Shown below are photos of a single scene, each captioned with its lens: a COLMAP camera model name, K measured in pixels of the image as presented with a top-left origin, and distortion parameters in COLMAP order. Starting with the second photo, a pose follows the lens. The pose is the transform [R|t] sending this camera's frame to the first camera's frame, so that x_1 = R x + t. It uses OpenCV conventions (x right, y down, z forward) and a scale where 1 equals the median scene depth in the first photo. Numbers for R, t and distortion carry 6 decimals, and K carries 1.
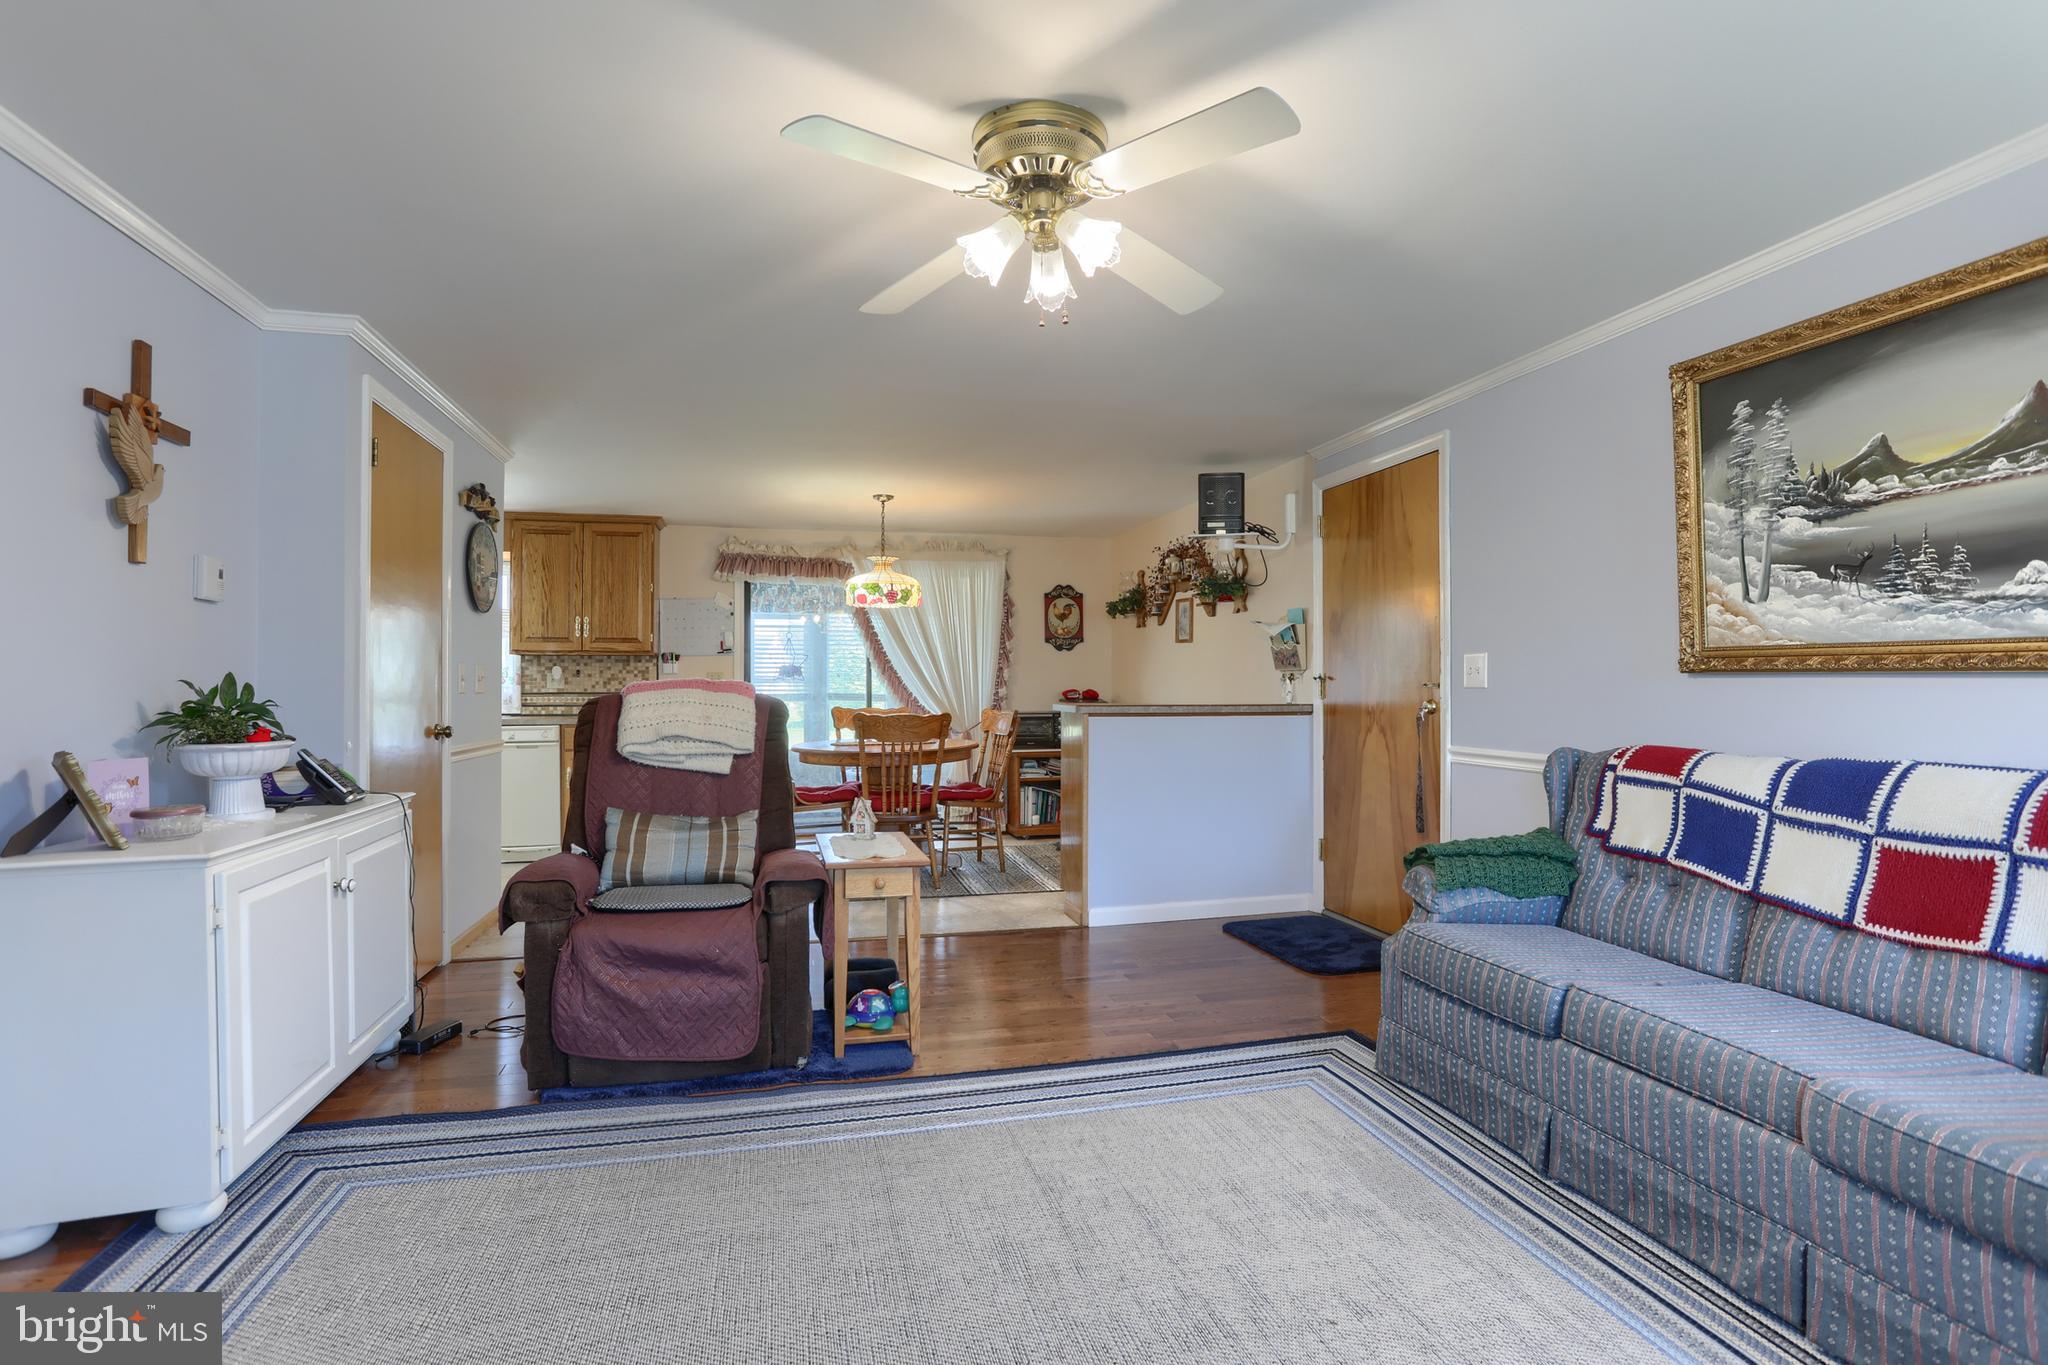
lens RADIAL K [[1032.1, 0, 1032.8], [0, 1032.1, 684.7], [0, 0, 1]] dist [-0.048174, 0.036226]
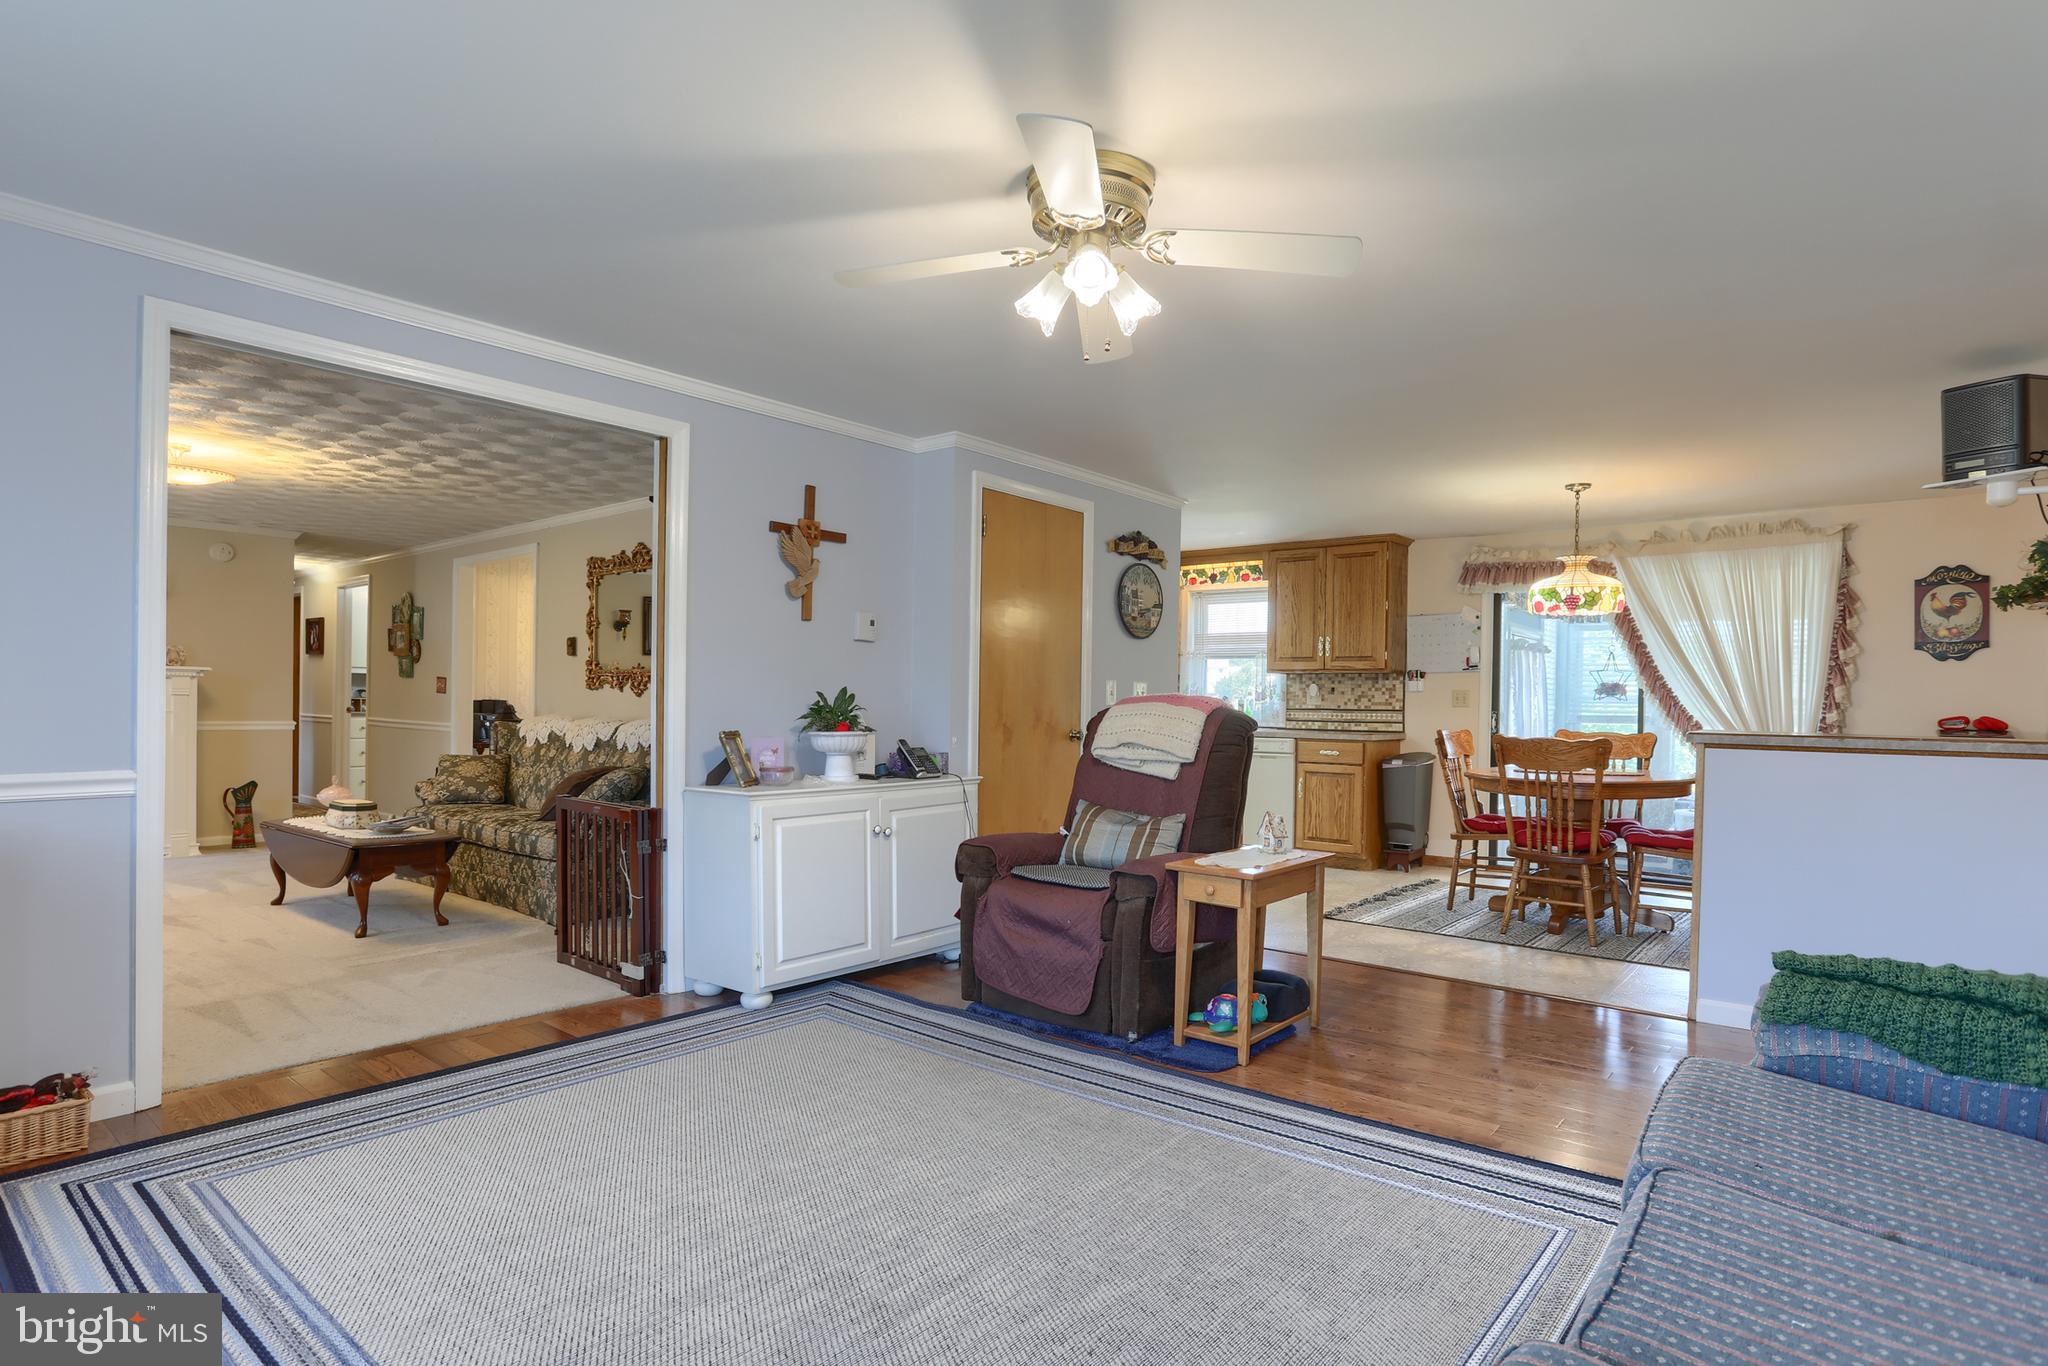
lens RADIAL K [[1087.5, 0, 1024.2], [0, 1087.5, 720.2], [0, 0, 1]] dist [-0.061172, 0.038524]
pose [[0.591061, 0.024461, -0.806256, 0.316712], [-0.013128, 0.999699, 0.020706, 0.000484], [0.806520, -0.001655, 0.591204, 0.102635]]
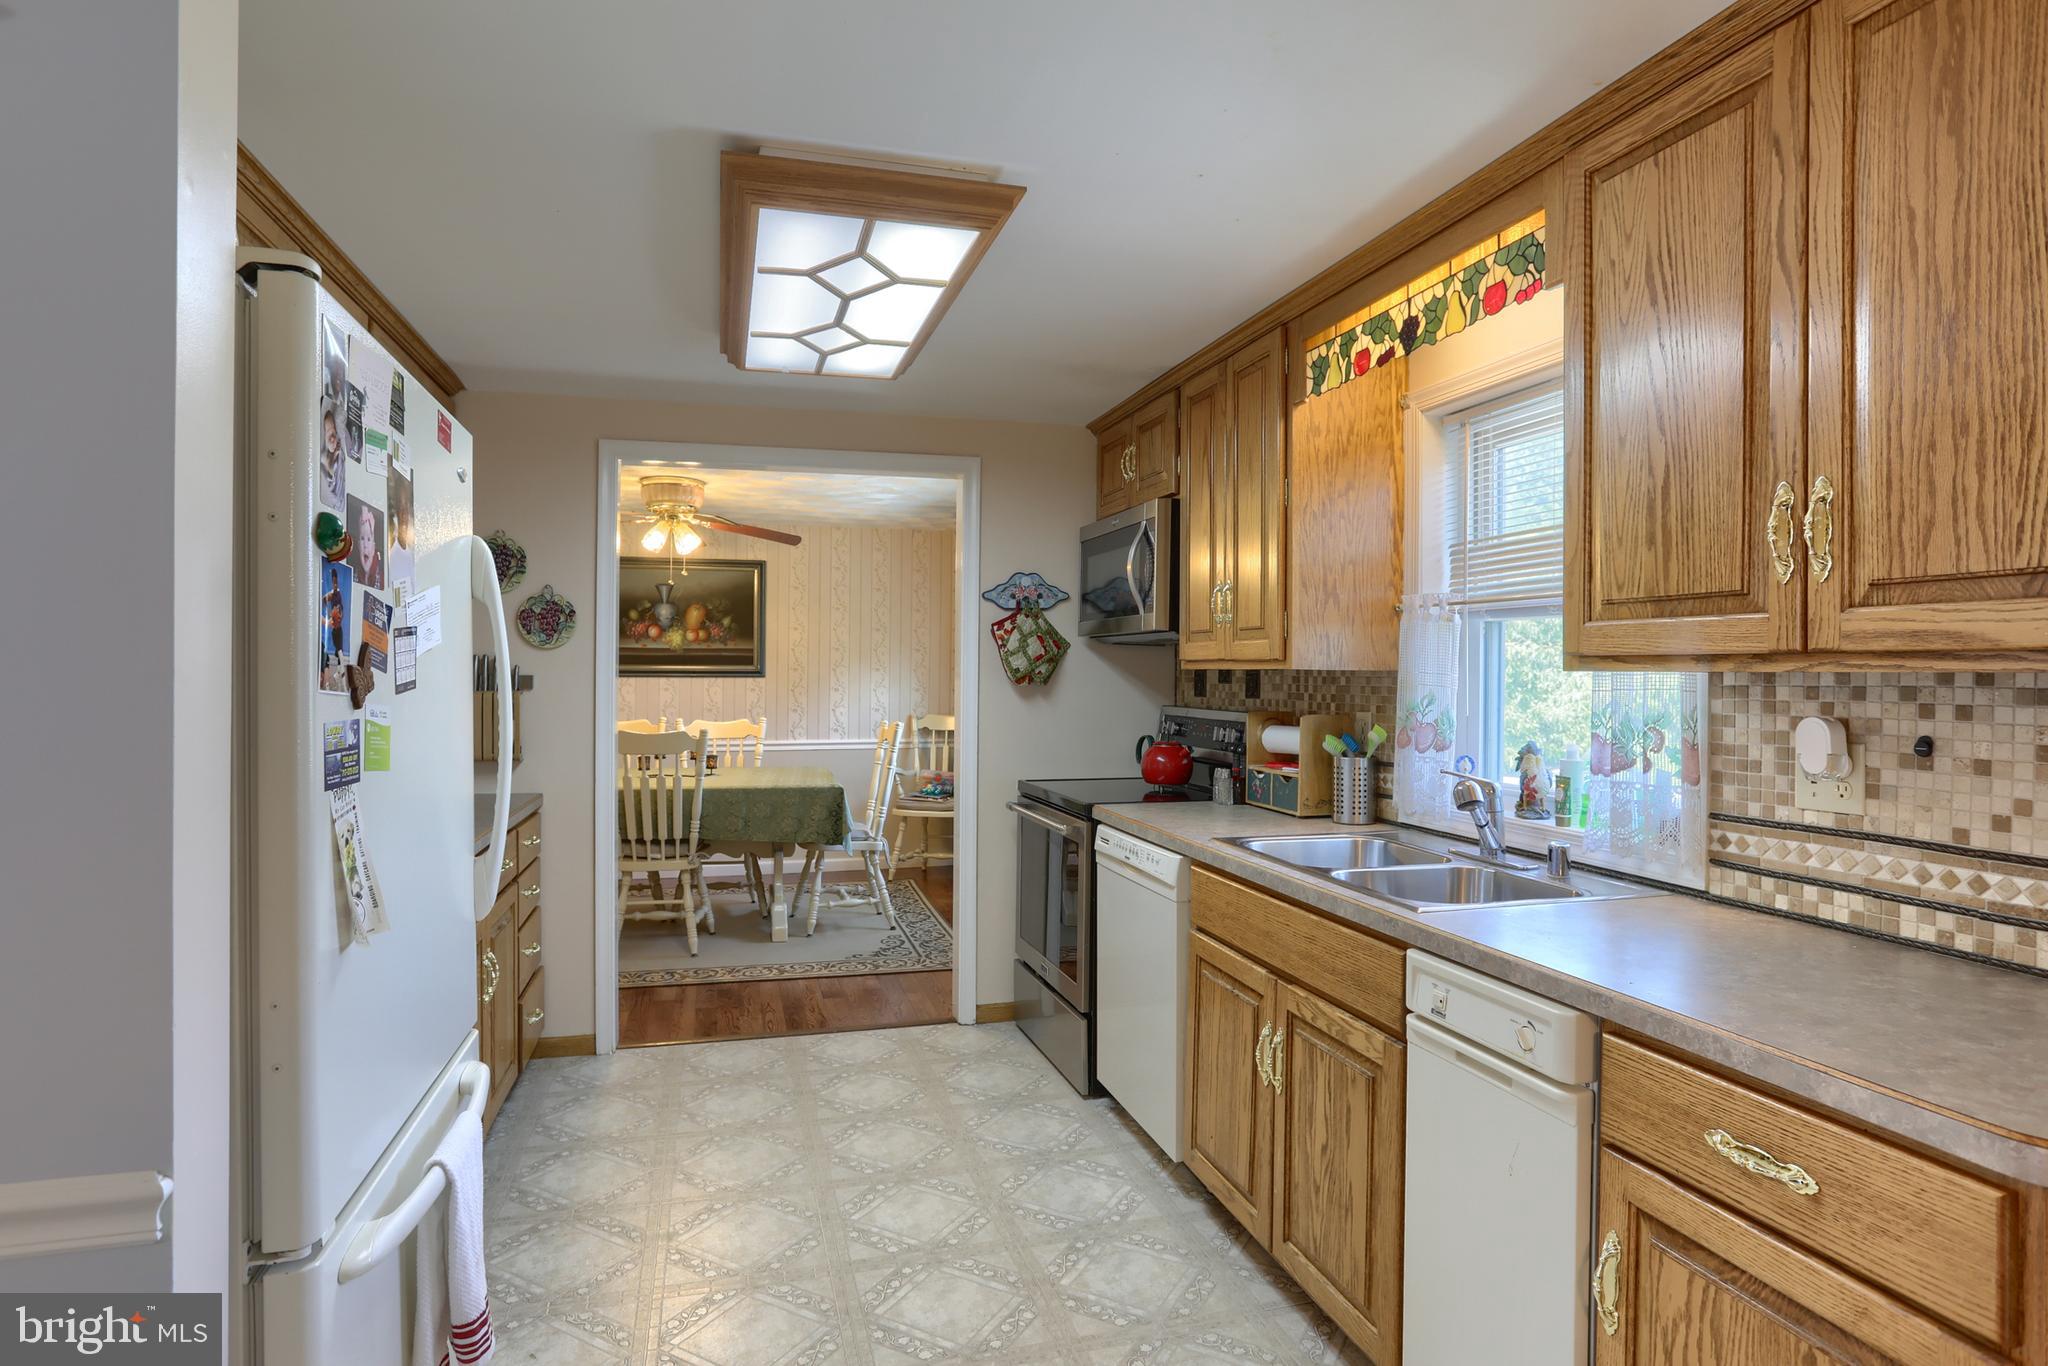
lens RADIAL K [[1099.6, 0, 1015.2], [0, 1099.6, 681.5], [0, 0, 1]] dist [-0.065571, 0.041546]
pose [[0.028677, 0.010367, -0.999535, -0.267176], [-0.003962, 0.999940, 0.010258, -0.033011], [0.999581, 0.003666, 0.028716, 0.955279]]
